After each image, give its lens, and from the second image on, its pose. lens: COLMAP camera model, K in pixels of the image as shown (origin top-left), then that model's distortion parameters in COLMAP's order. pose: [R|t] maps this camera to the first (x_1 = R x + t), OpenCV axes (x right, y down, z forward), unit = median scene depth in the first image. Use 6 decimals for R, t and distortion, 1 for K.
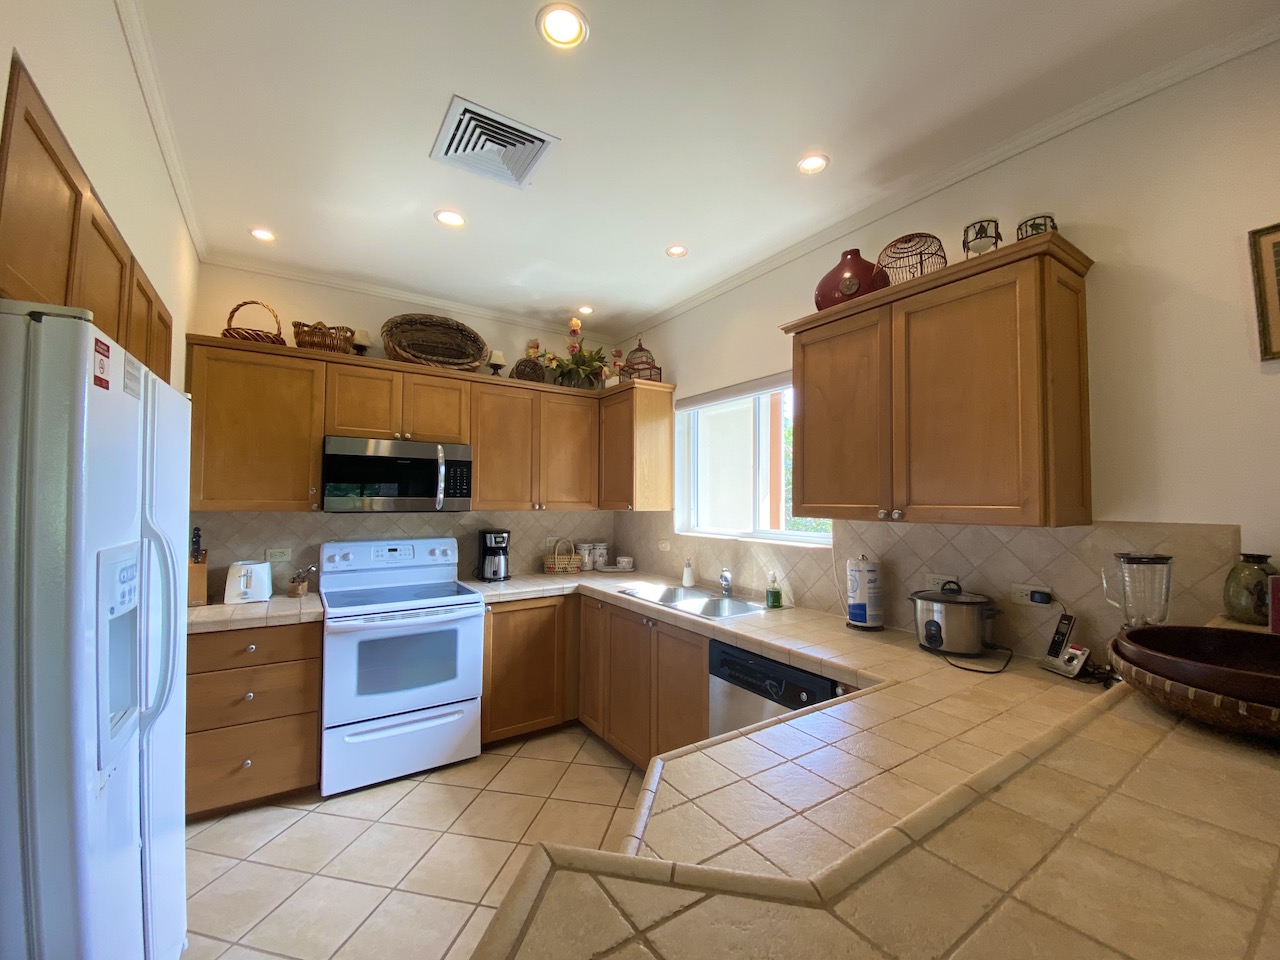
lens RADIAL K [[522.3, 0, 640.0], [0, 522.3, 480.0], [0, 0, 1]] dist [0.021375, -0.000377]
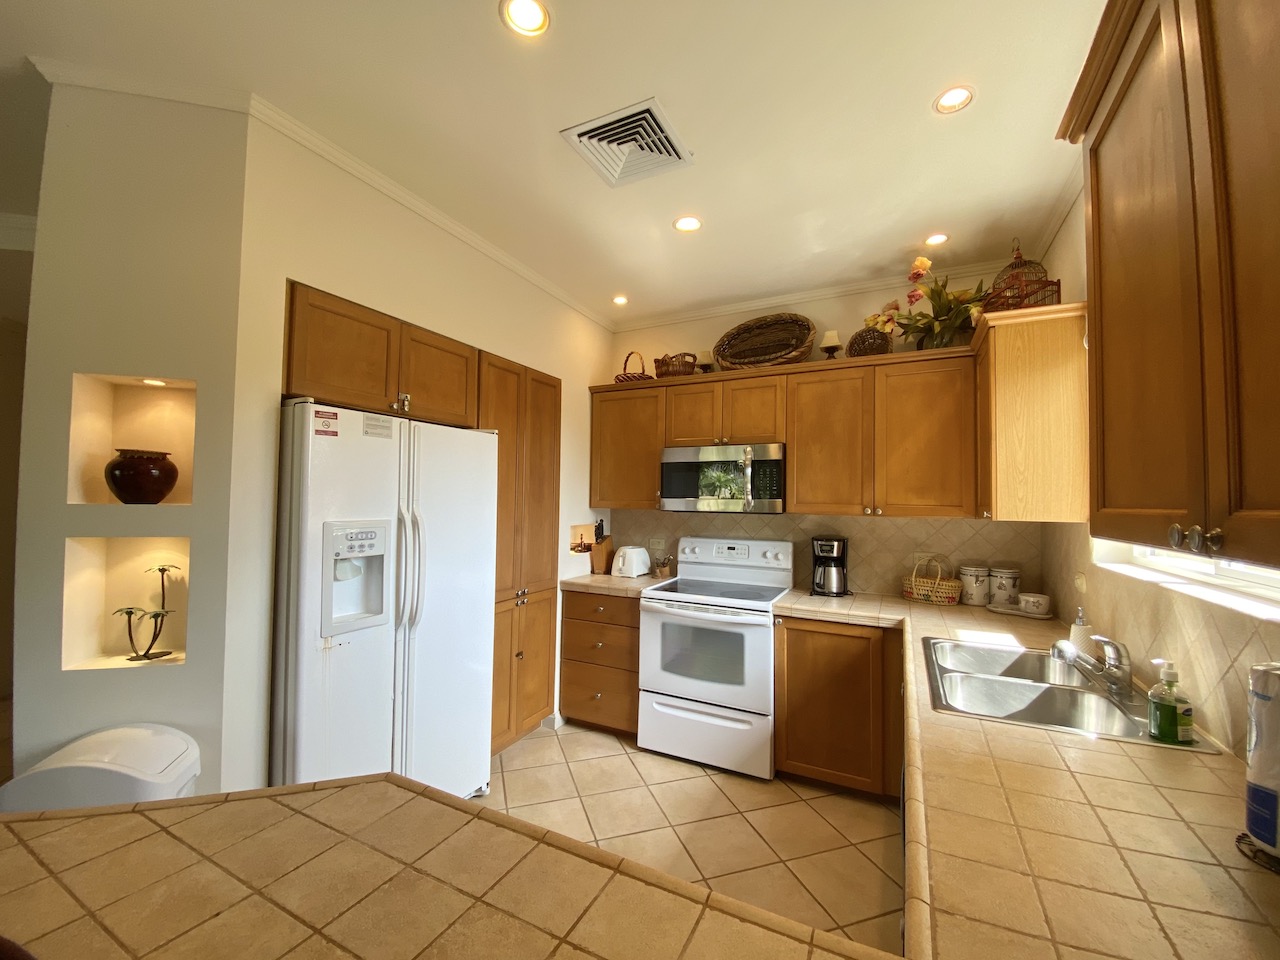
lens RADIAL K [[522.3, 0, 640.0], [0, 522.3, 480.0], [0, 0, 1]] dist [0.021375, -0.000377]
pose [[0.480513, -0.033726, -0.876339, 0.371607], [0.020385, 0.999420, -0.027285, 0.020046], [0.876751, -0.004753, 0.480922, 0.331831]]
